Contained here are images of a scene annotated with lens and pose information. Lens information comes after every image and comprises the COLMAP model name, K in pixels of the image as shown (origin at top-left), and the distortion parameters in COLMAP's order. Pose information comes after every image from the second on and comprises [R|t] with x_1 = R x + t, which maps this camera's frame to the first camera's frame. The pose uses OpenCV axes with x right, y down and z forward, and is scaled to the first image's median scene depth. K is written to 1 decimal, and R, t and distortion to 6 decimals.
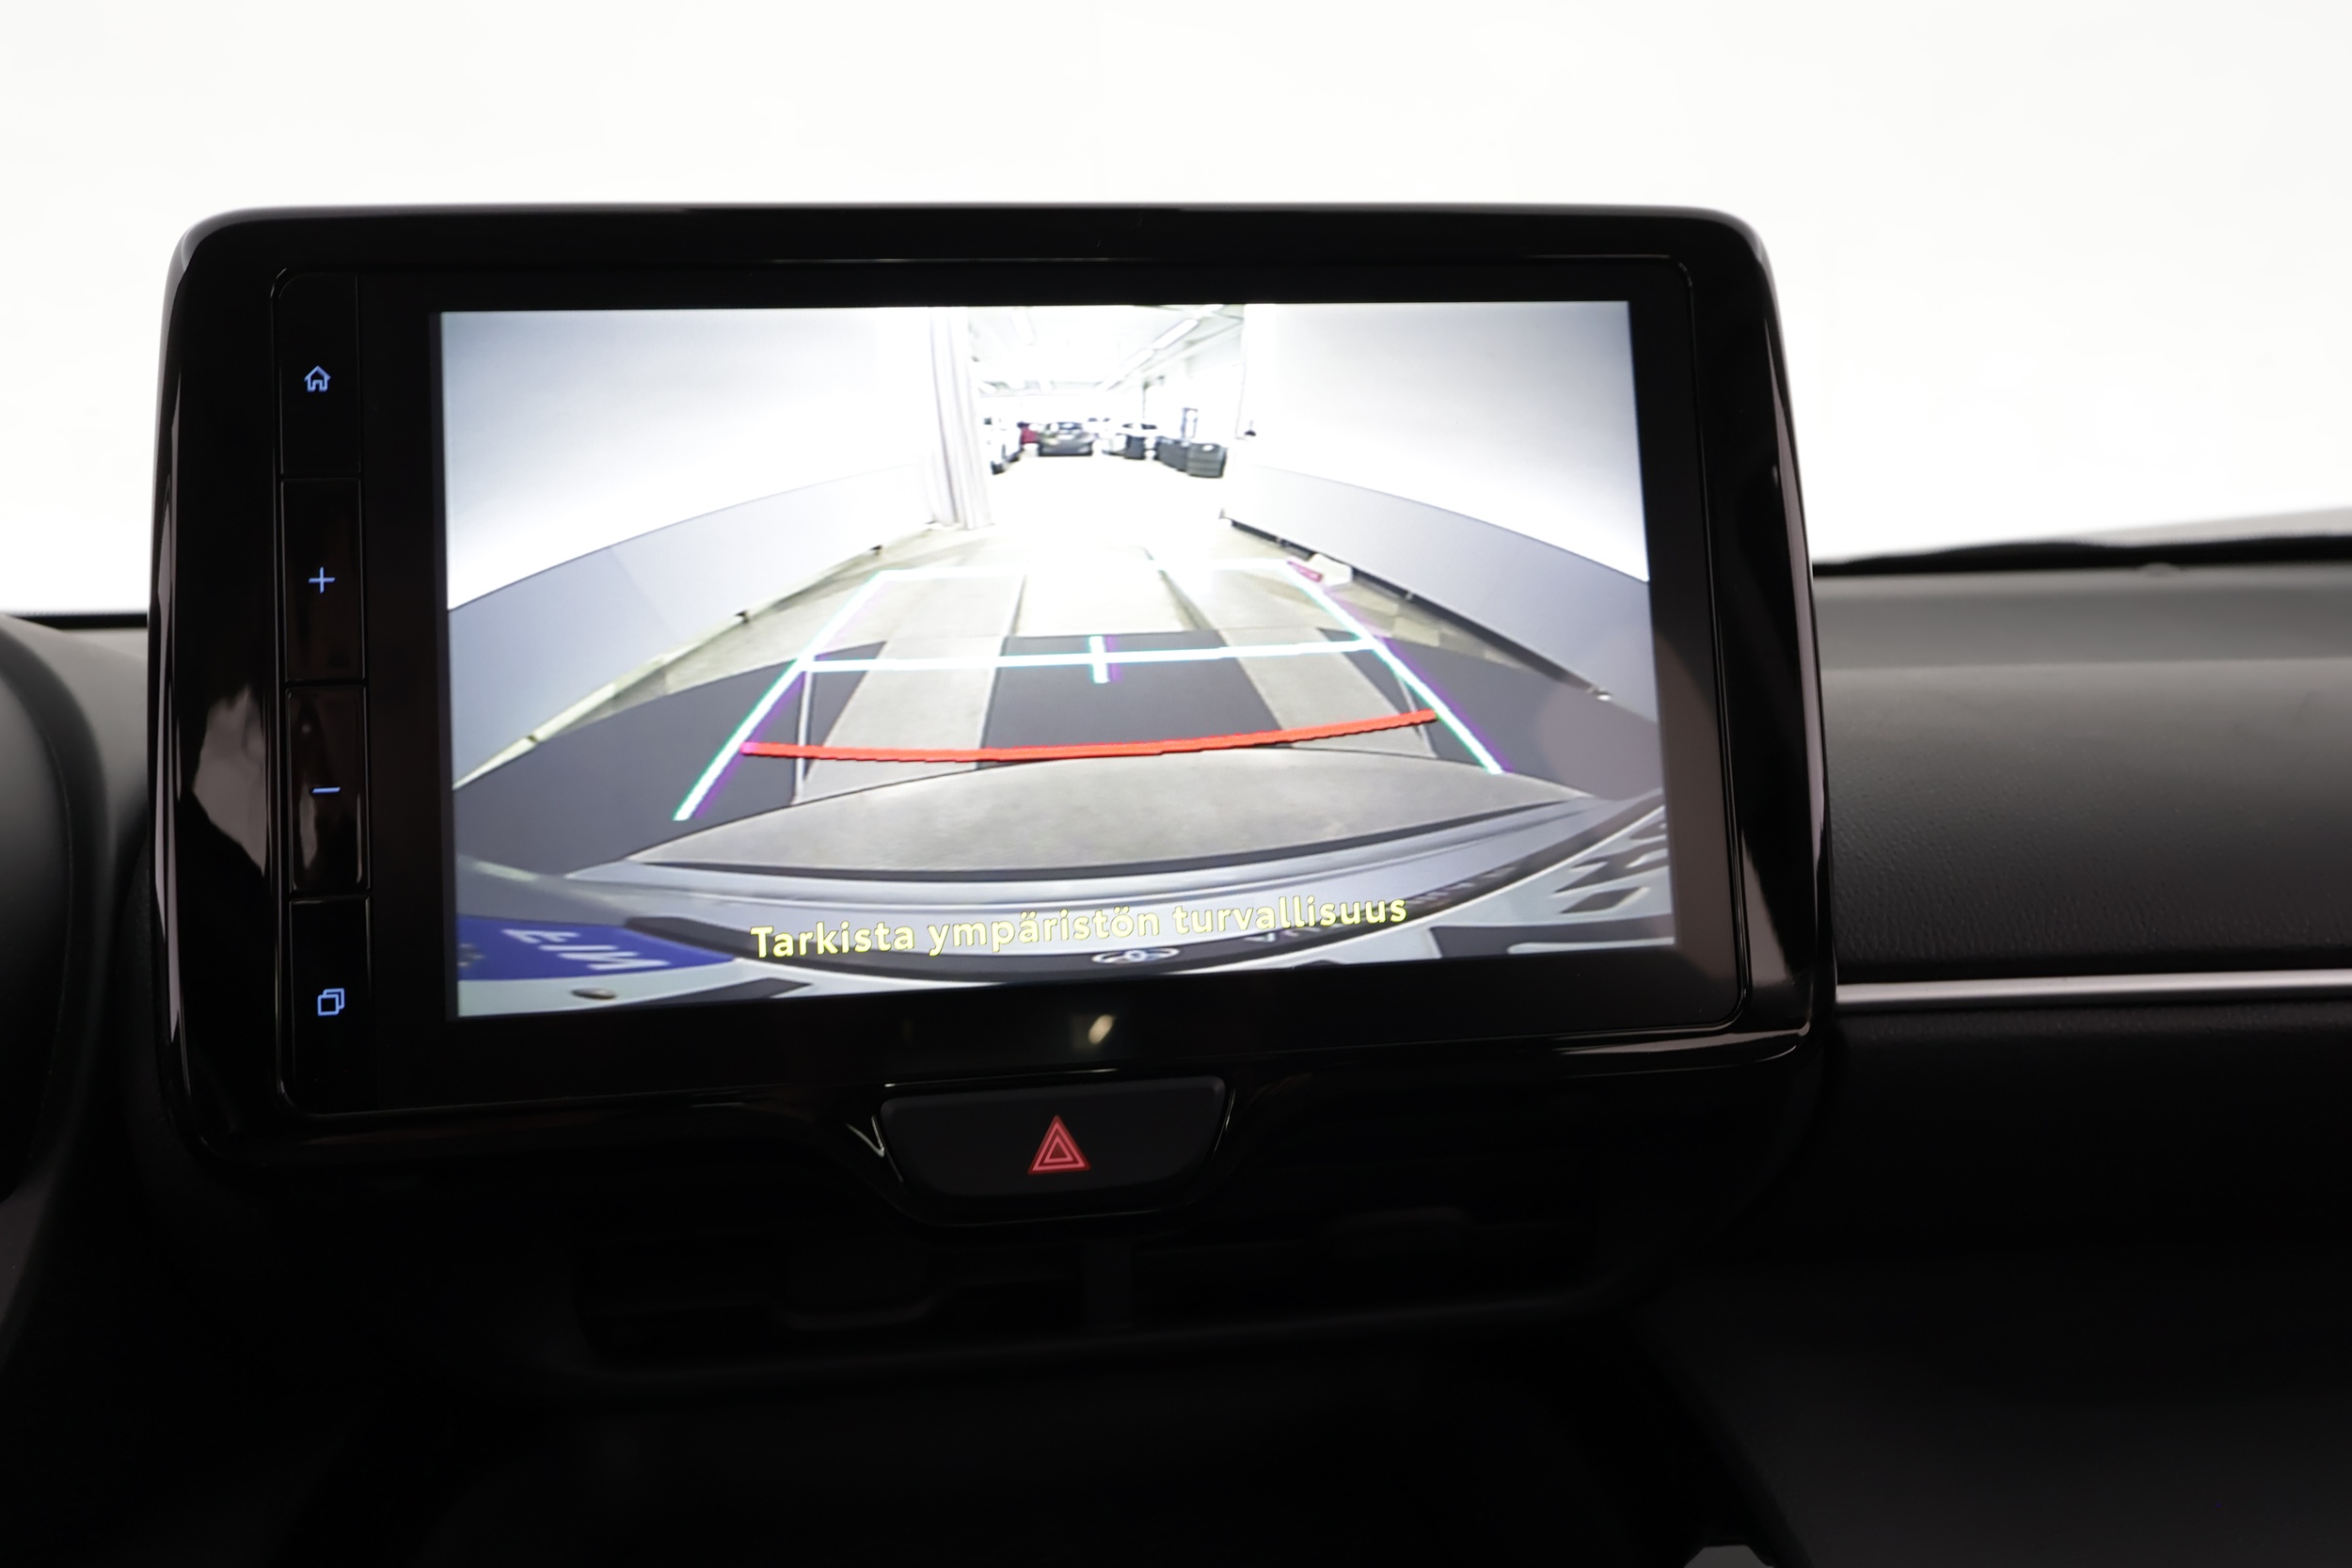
lens RADIAL K [[1638.3, 0, 1186.8], [0, 1638.3, 781.4], [0, 0, 1]] dist [-0.003315, -0.000850]
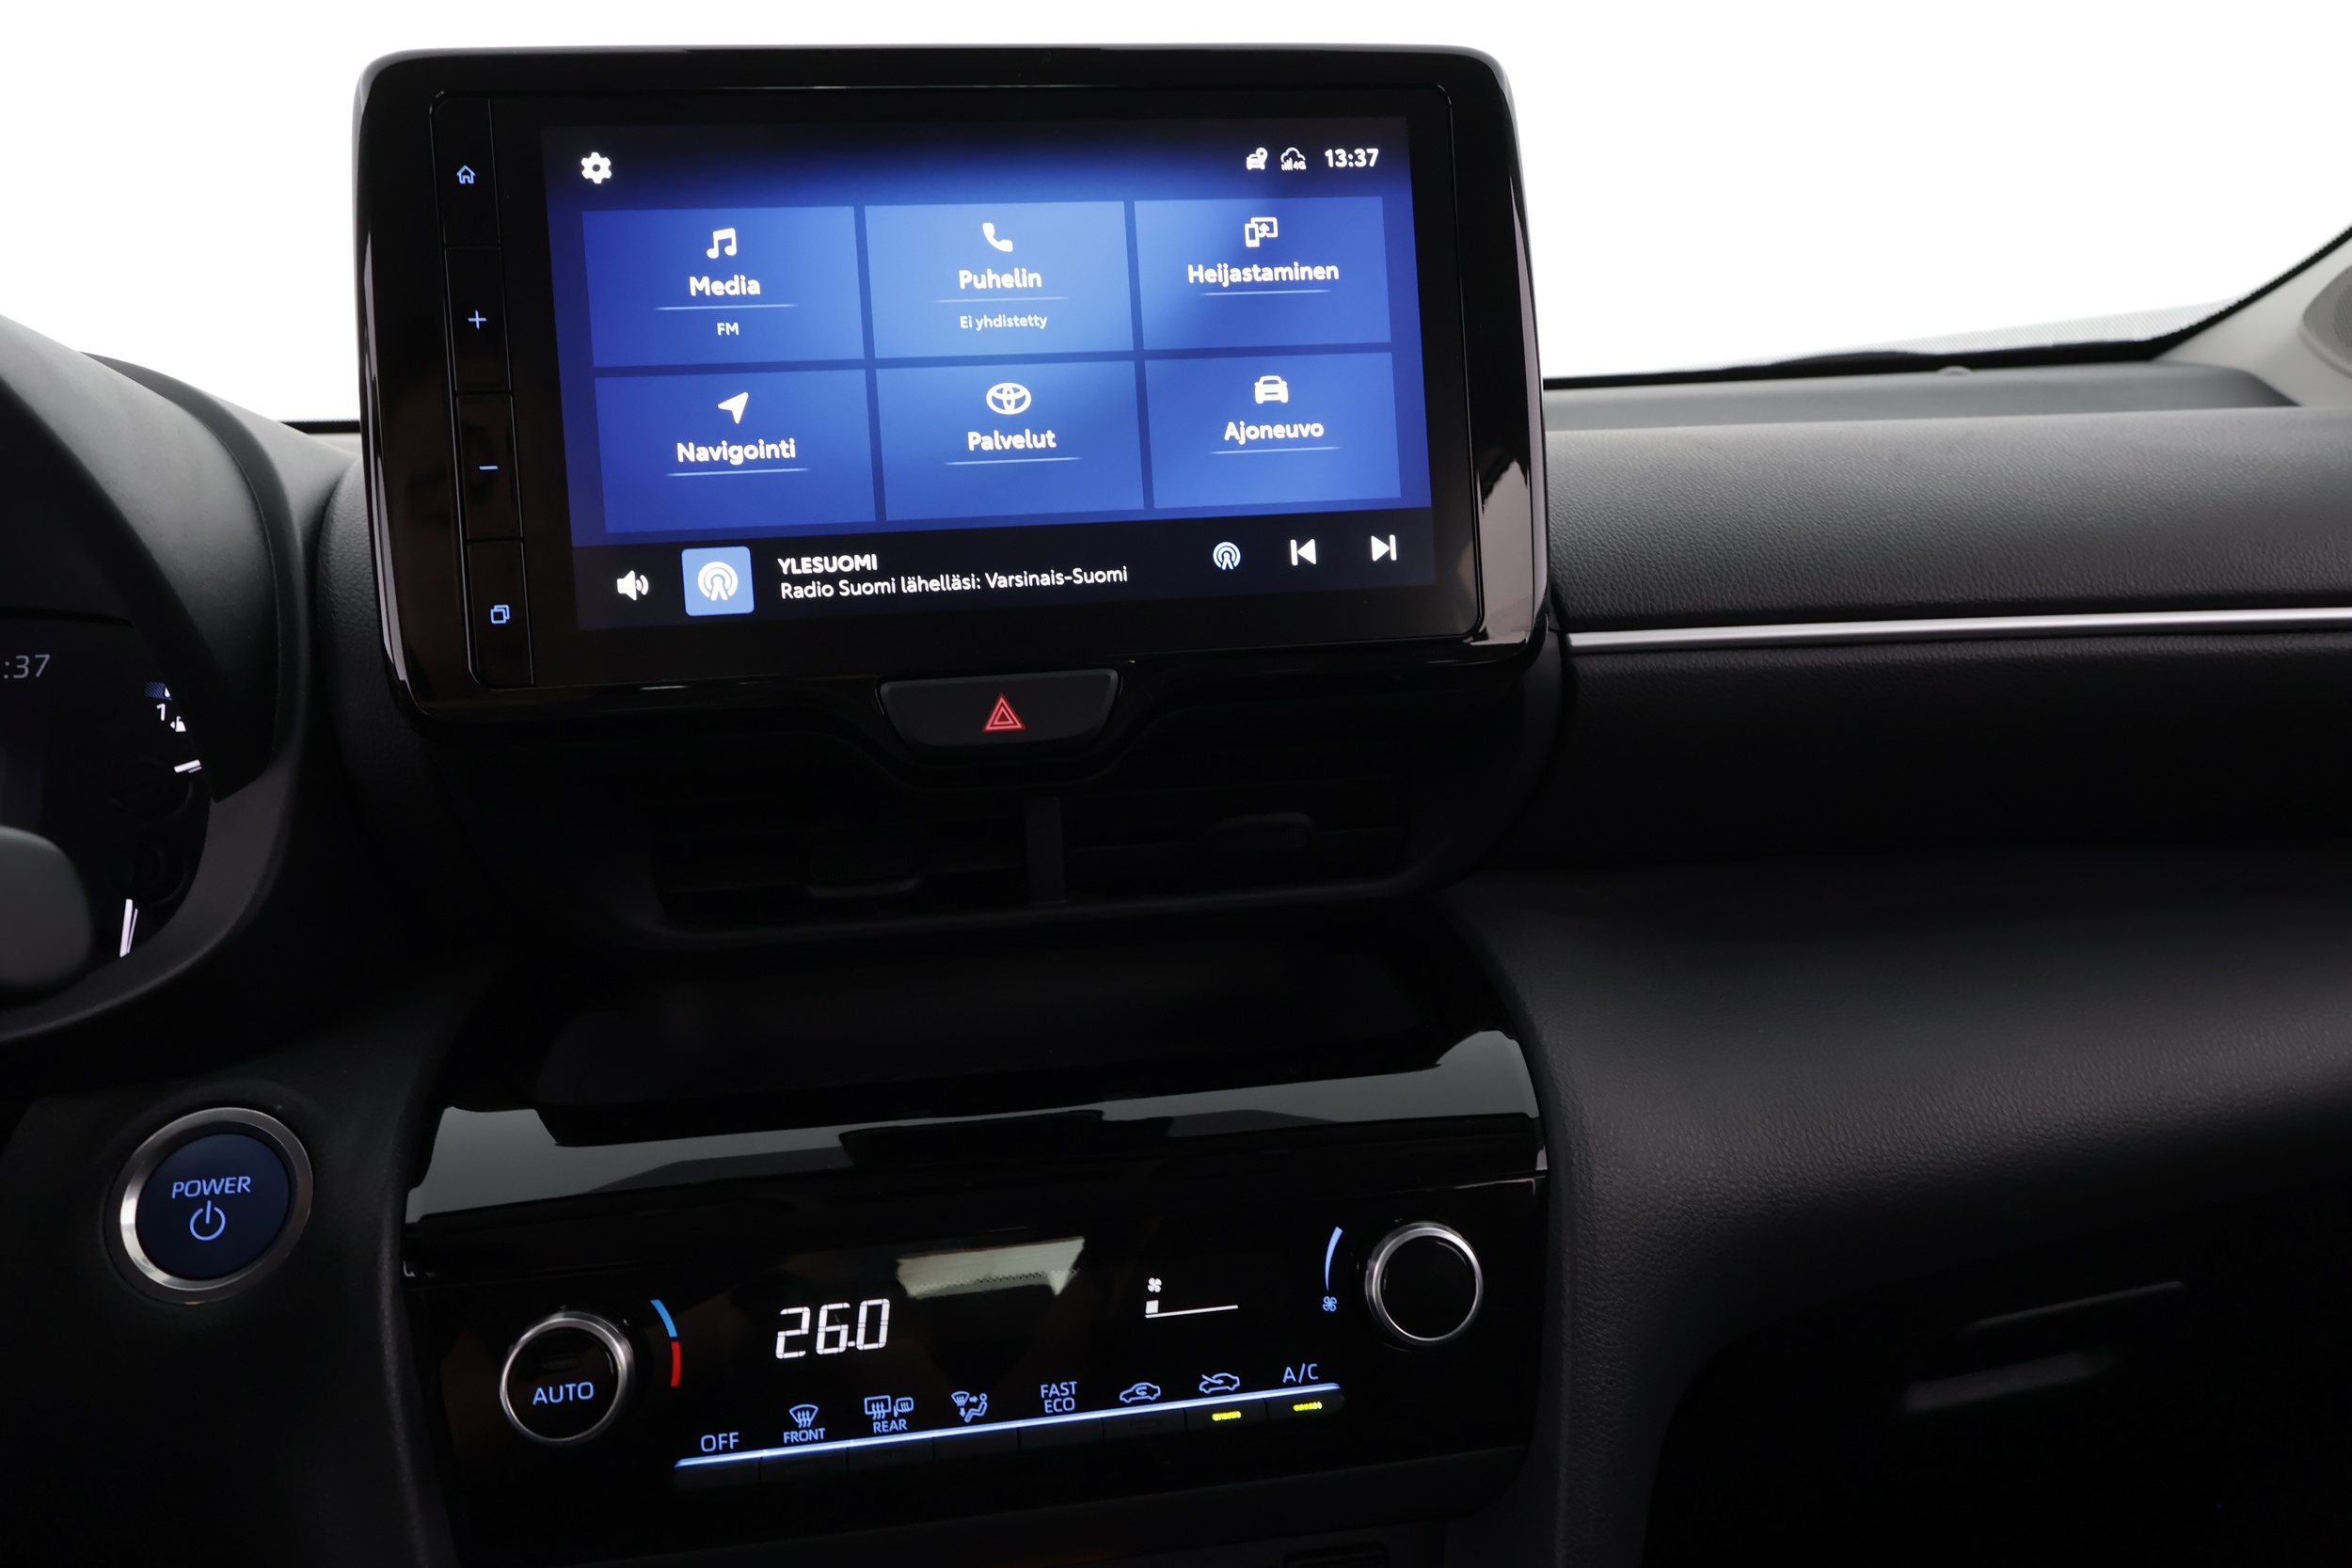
lens RADIAL K [[1638.3, 0, 1162.4], [0, 1638.3, 790.1], [0, 0, 1]] dist [-0.003315, -0.000850]
pose [[0.999856, -0.009364, 0.014161, 0.040417], [0.008090, 0.996134, 0.087469, 0.158262], [-0.014925, -0.087342, 0.996067, -0.442872]]
